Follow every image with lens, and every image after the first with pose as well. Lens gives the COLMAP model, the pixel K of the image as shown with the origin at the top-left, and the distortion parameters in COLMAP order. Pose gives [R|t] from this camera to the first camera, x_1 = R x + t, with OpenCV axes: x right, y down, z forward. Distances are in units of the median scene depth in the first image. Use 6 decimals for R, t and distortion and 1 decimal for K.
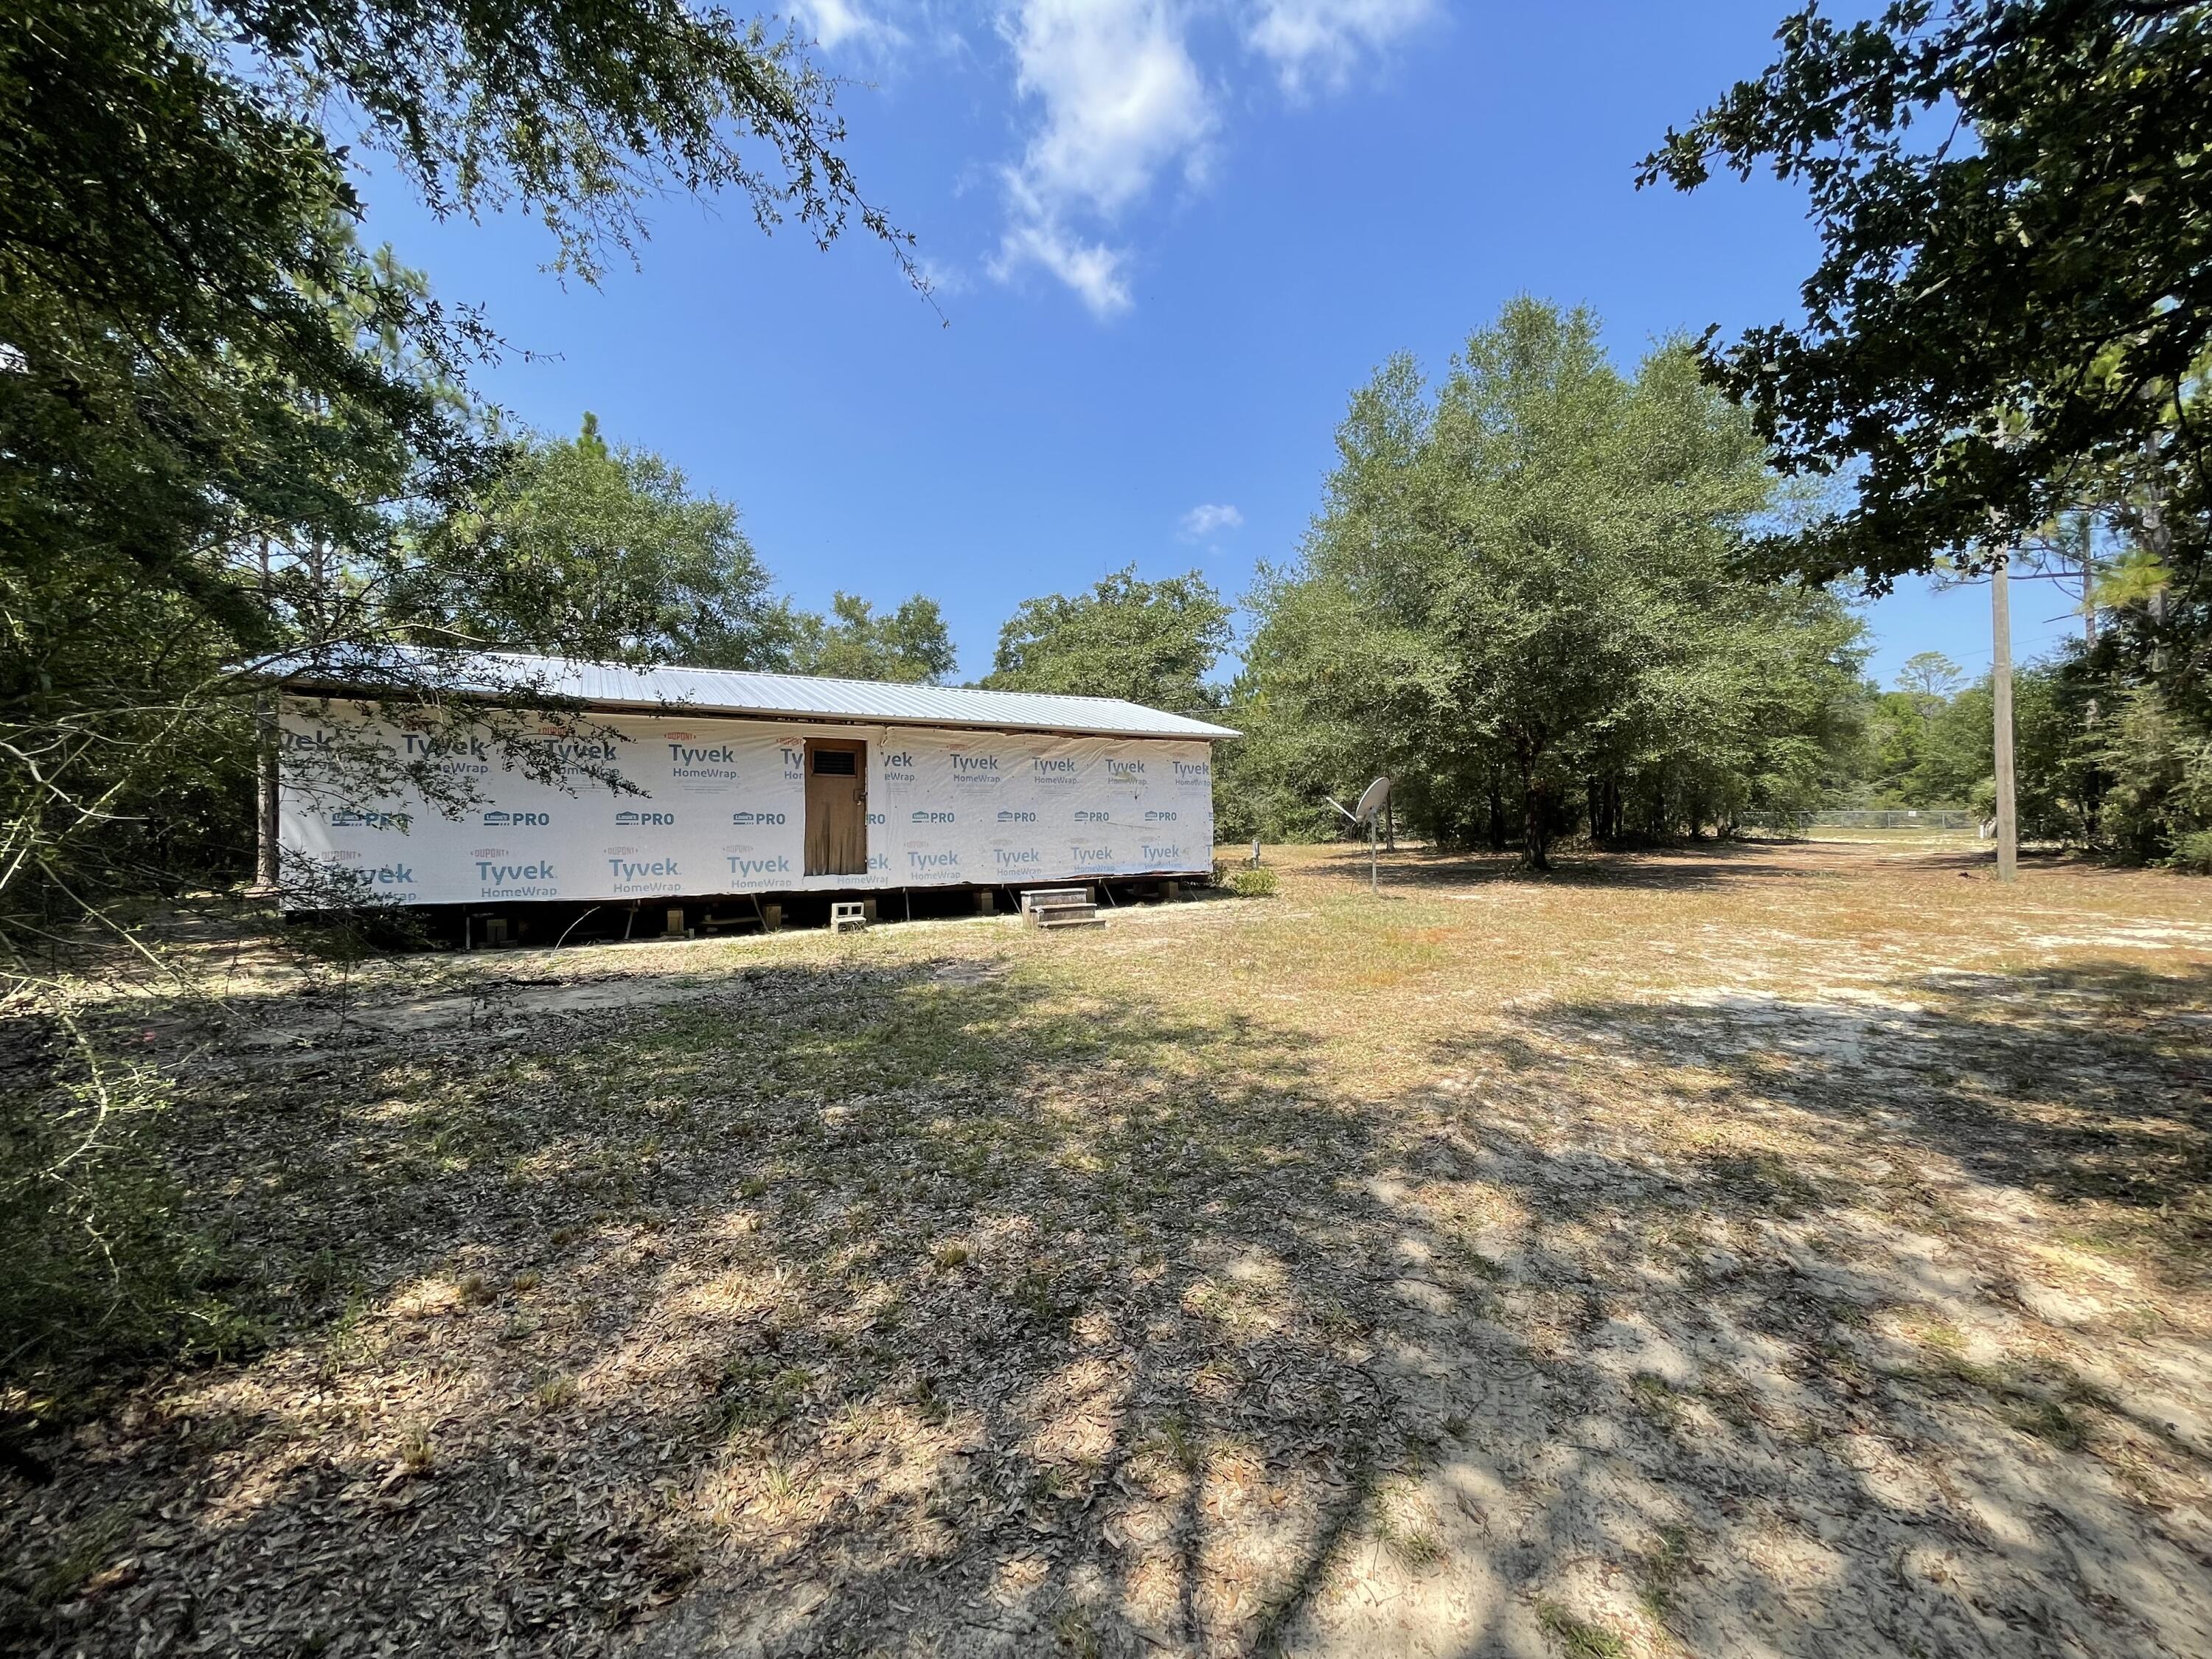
lens RADIAL K [[887.1, 0, 1112.0], [0, 887.1, 832.1], [0, 0, 1]] dist [-0.010106, 0.003896]
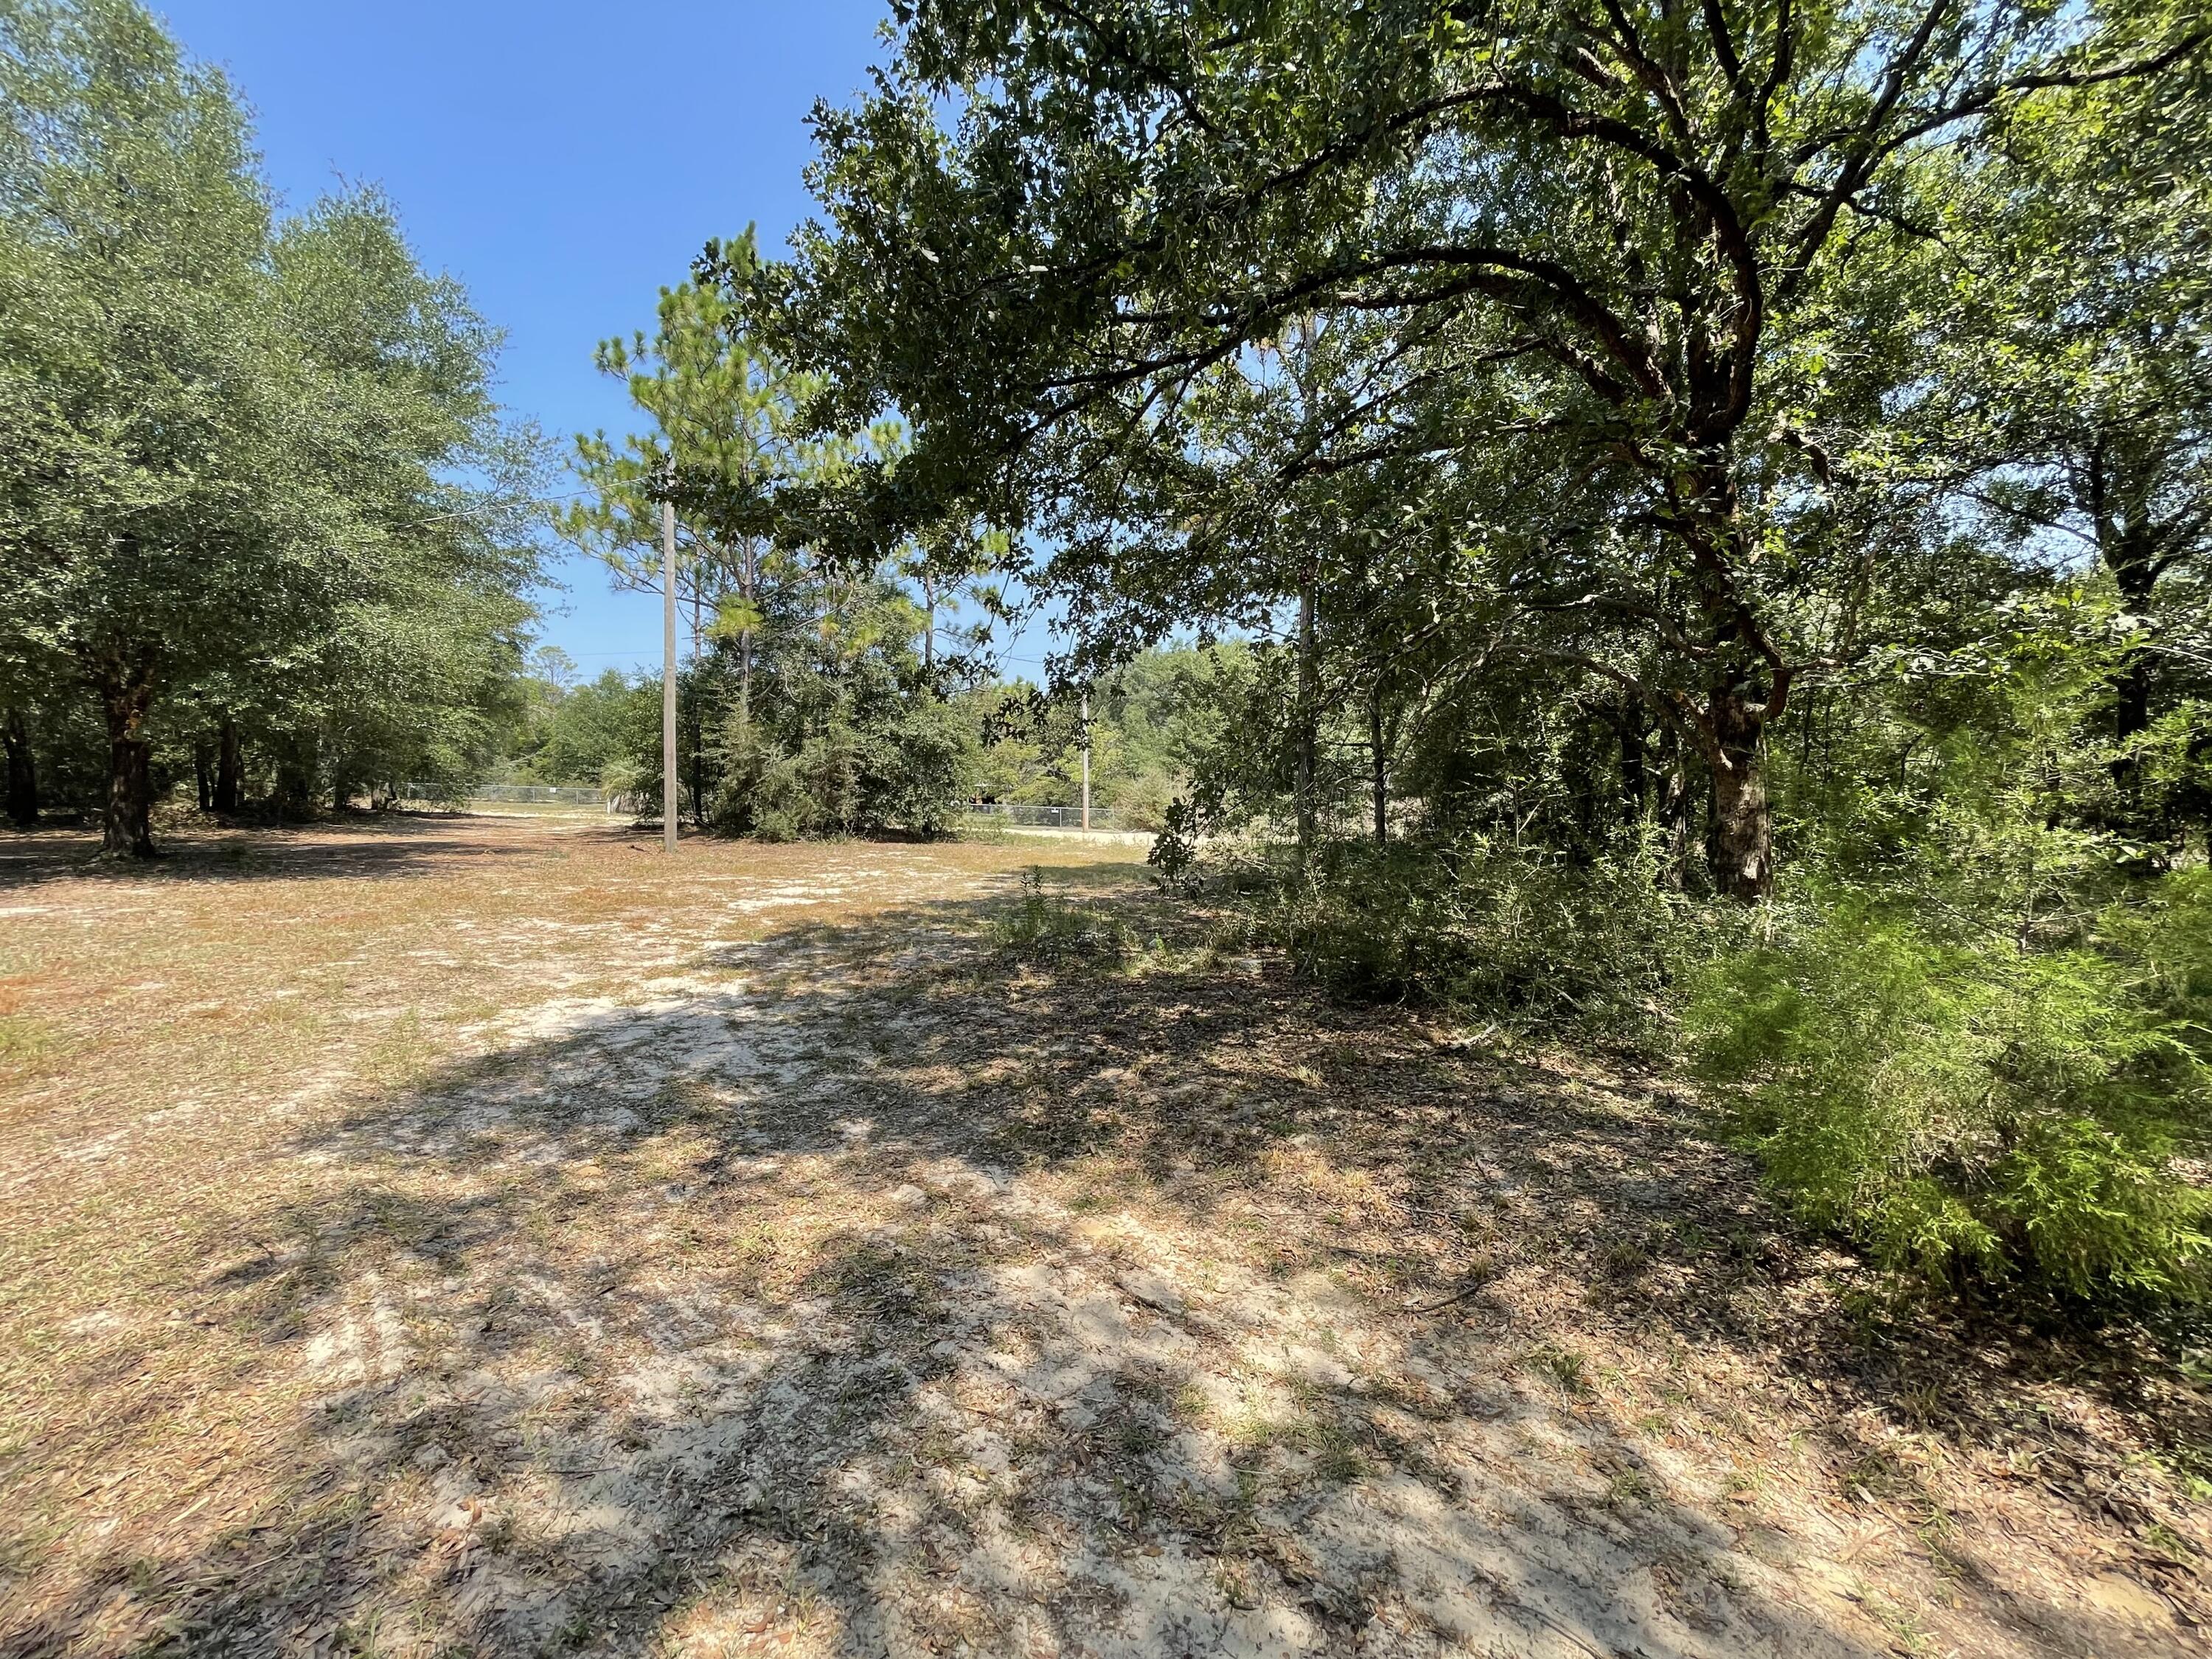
lens RADIAL K [[887.1, 0, 1112.0], [0, 887.1, 832.1], [0, 0, 1]] dist [-0.010106, 0.003896]
pose [[0.245633, -0.013986, 0.969262, 0.007666], [-0.017956, 0.999659, 0.018975, -0.004093], [-0.969197, -0.022065, 0.245298, 0.116327]]
